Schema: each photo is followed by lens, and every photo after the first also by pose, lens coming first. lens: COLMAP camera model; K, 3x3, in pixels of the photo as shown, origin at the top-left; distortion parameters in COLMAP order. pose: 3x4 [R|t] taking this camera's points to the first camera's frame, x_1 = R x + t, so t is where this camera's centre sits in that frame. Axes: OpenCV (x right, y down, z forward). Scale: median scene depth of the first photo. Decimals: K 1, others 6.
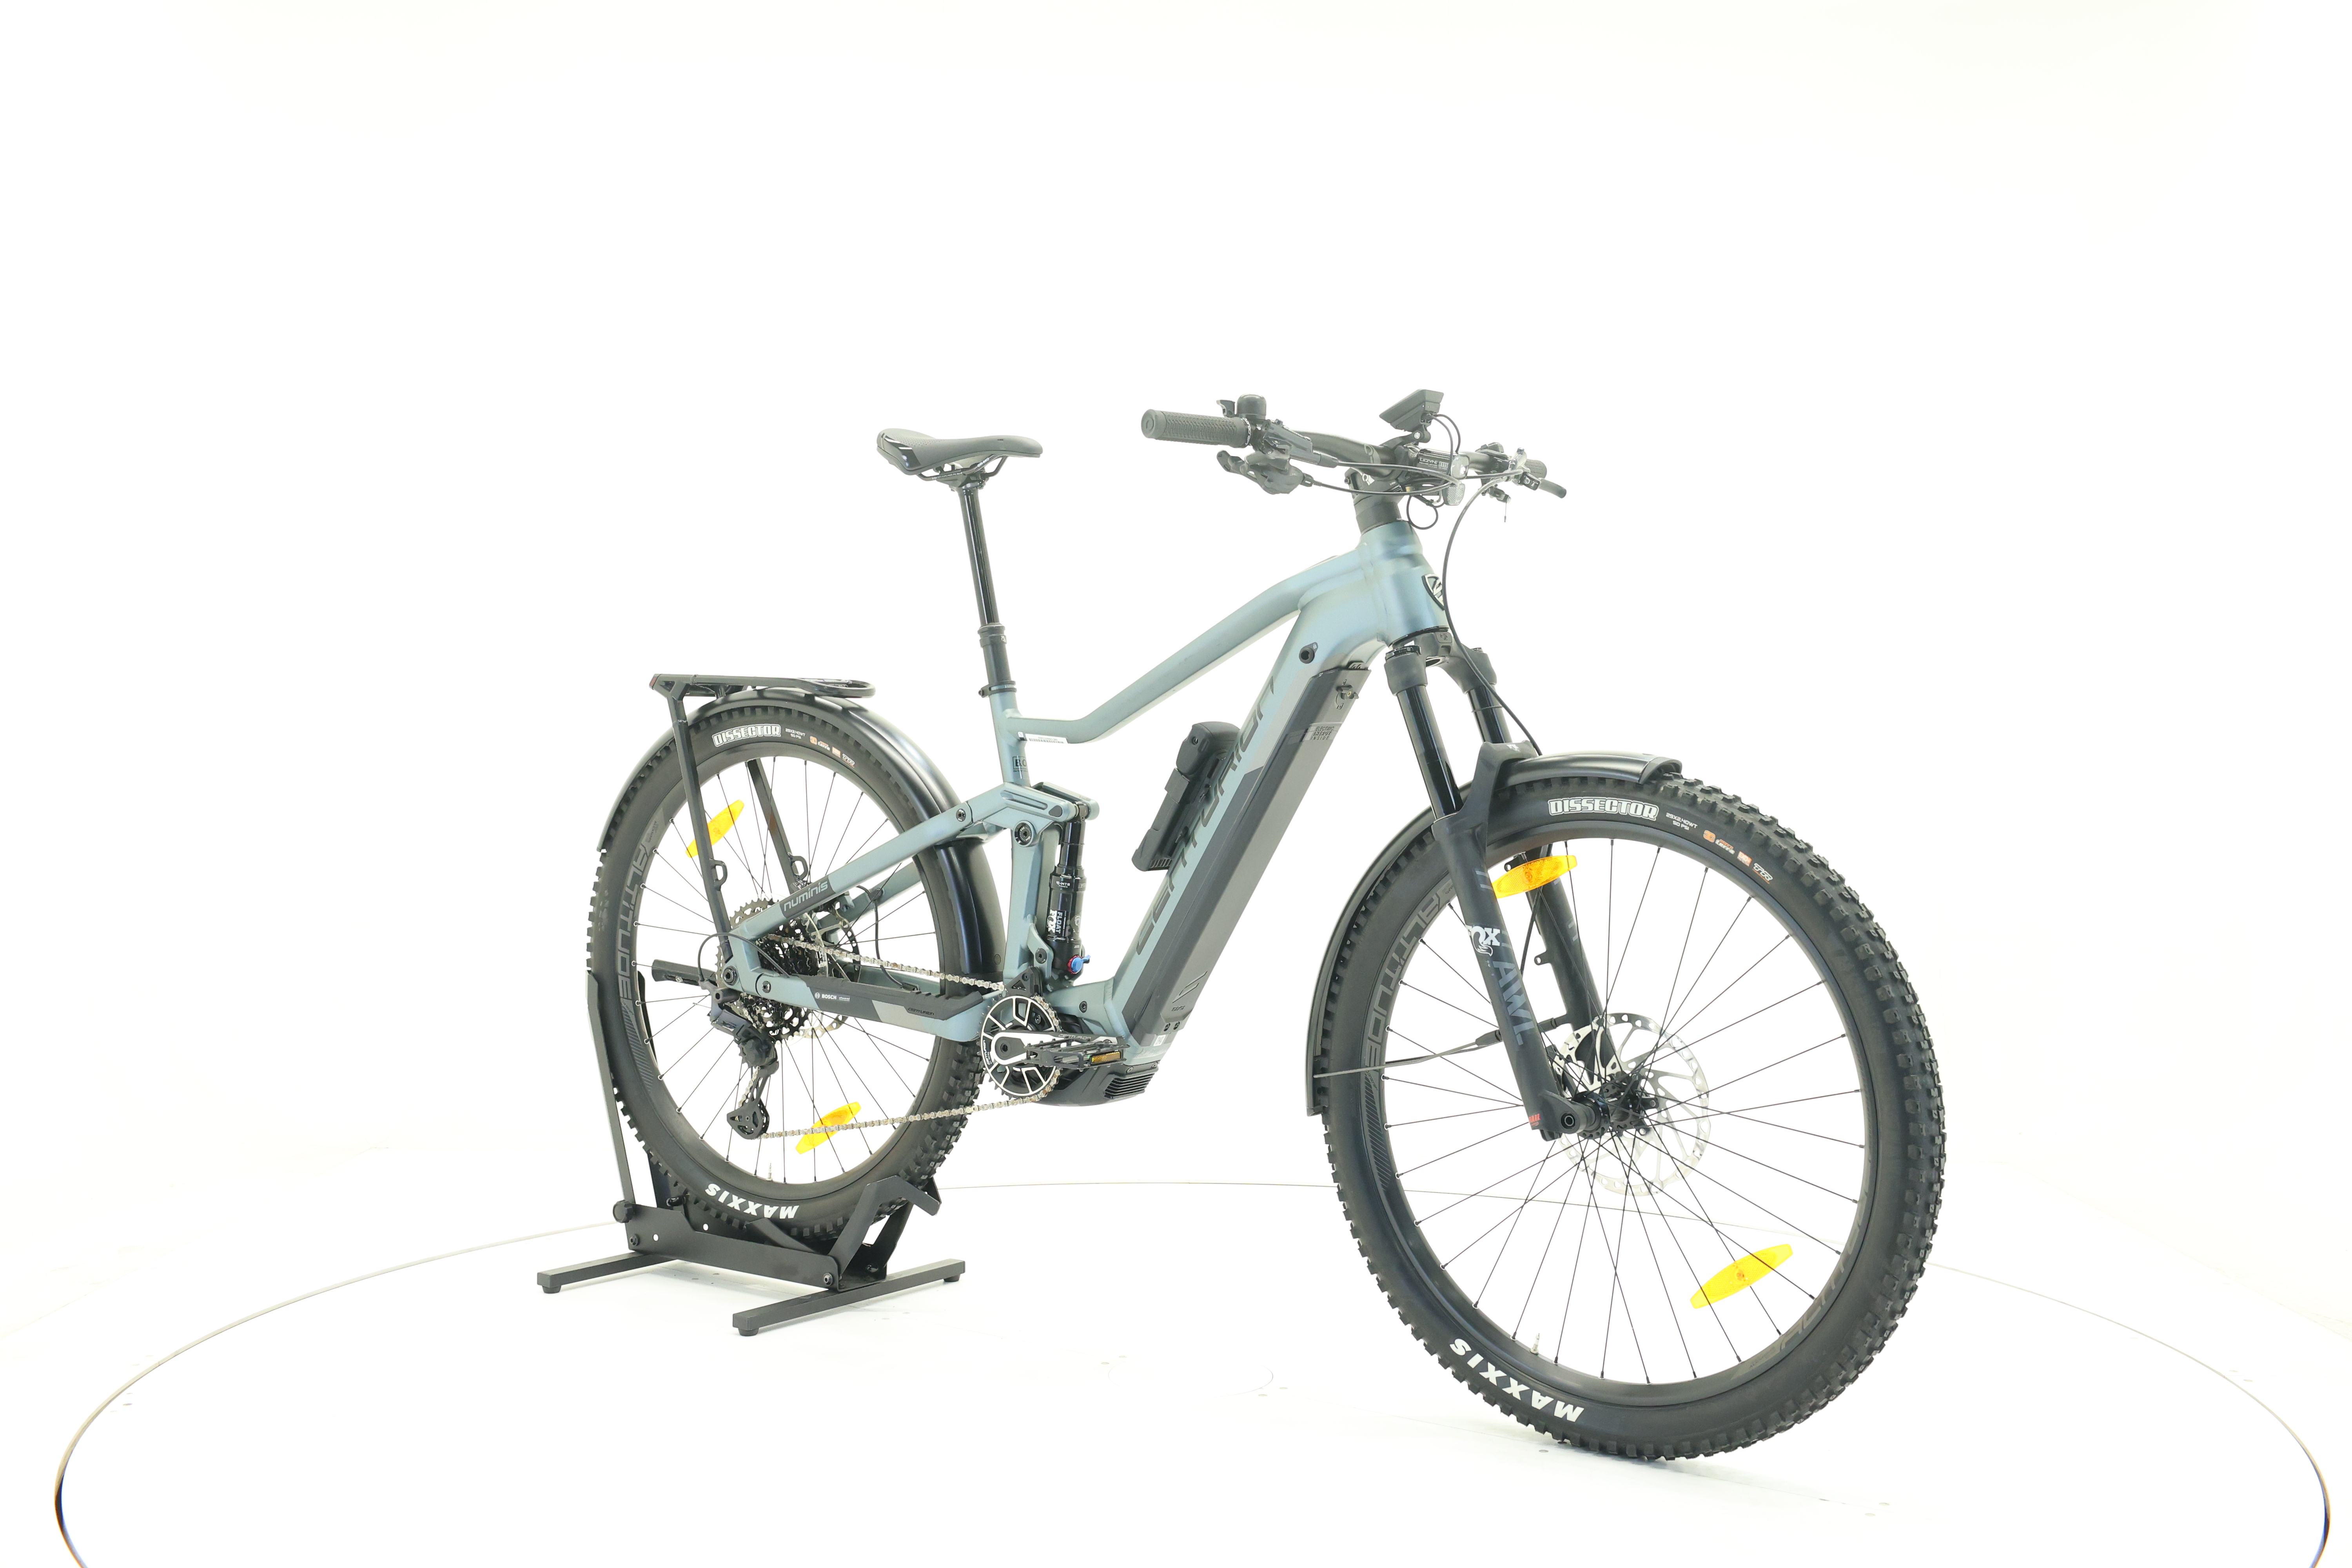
lens RADIAL K [[2464.6, 0, 1182.5], [0, 2464.6, 733.9], [0, 0, 1]] dist [-0.024213, -0.001664]
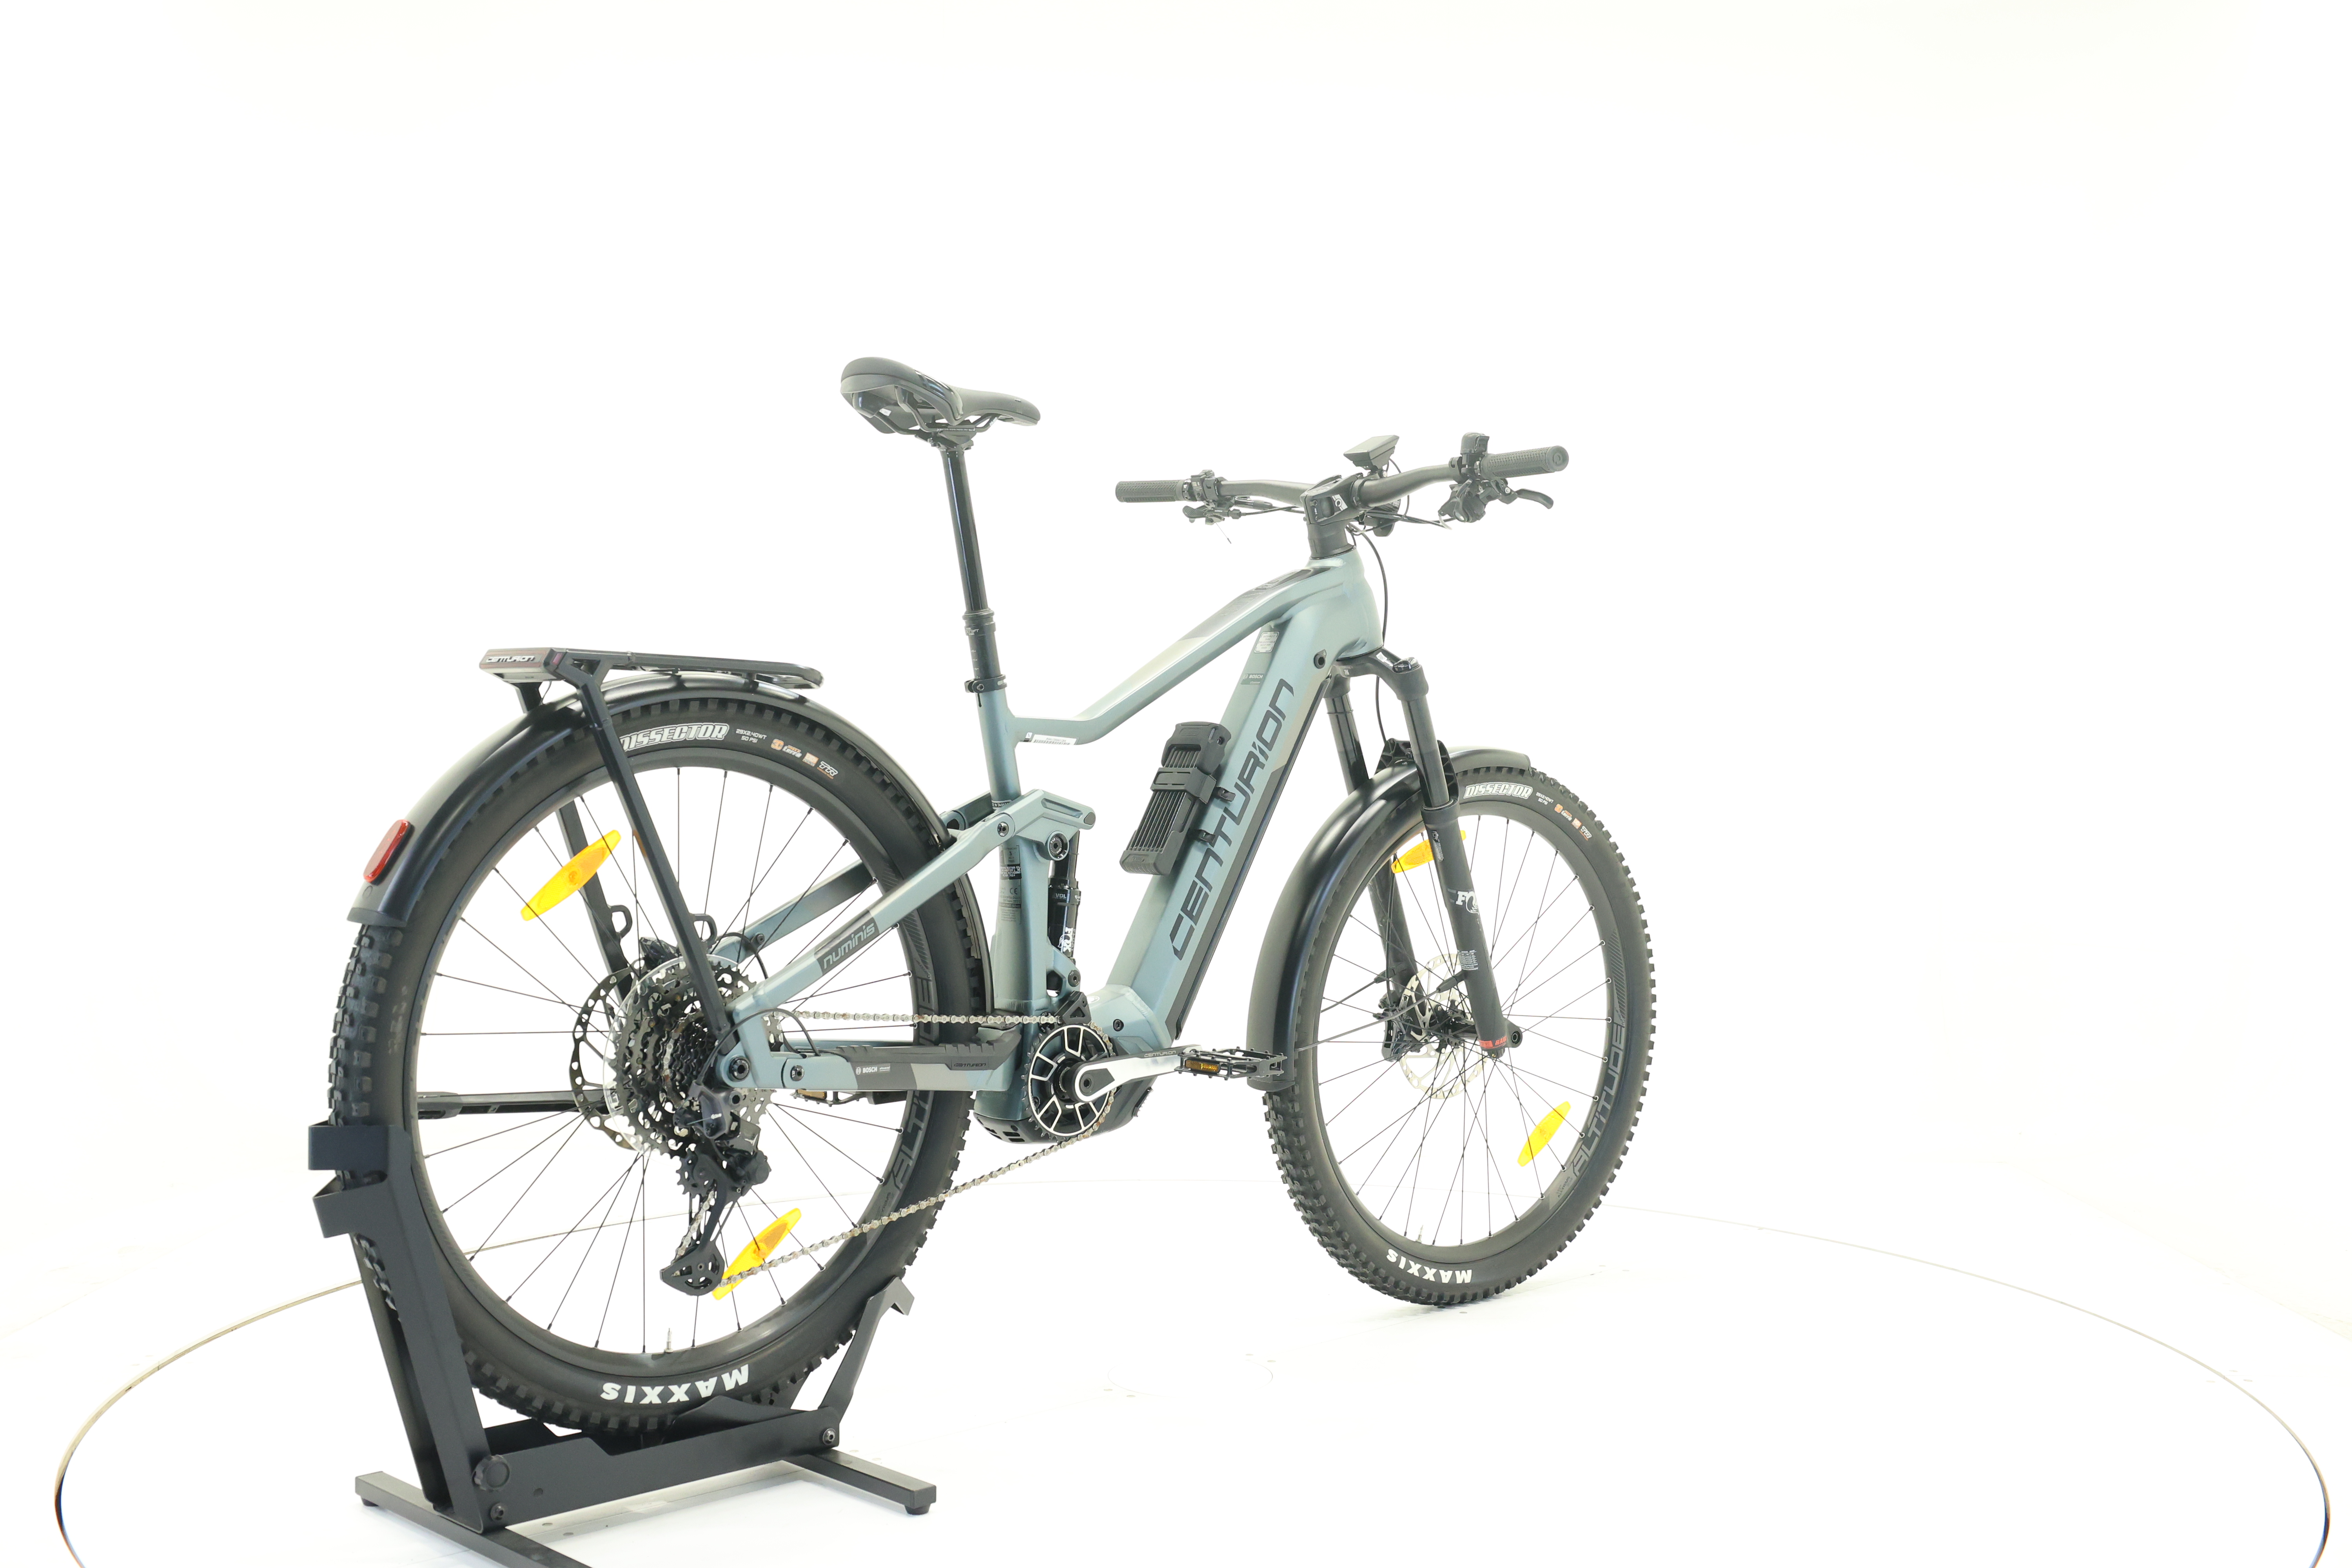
lens RADIAL K [[2464.6, 0, 1182.5], [0, 2464.6, 733.9], [0, 0, 1]] dist [-0.024213, -0.001664]
pose [[0.161722, -0.006285, 0.986816, -0.927199], [-0.003010, 0.999972, 0.006862, -0.006491], [-0.986832, -0.004080, 0.161698, 0.794955]]
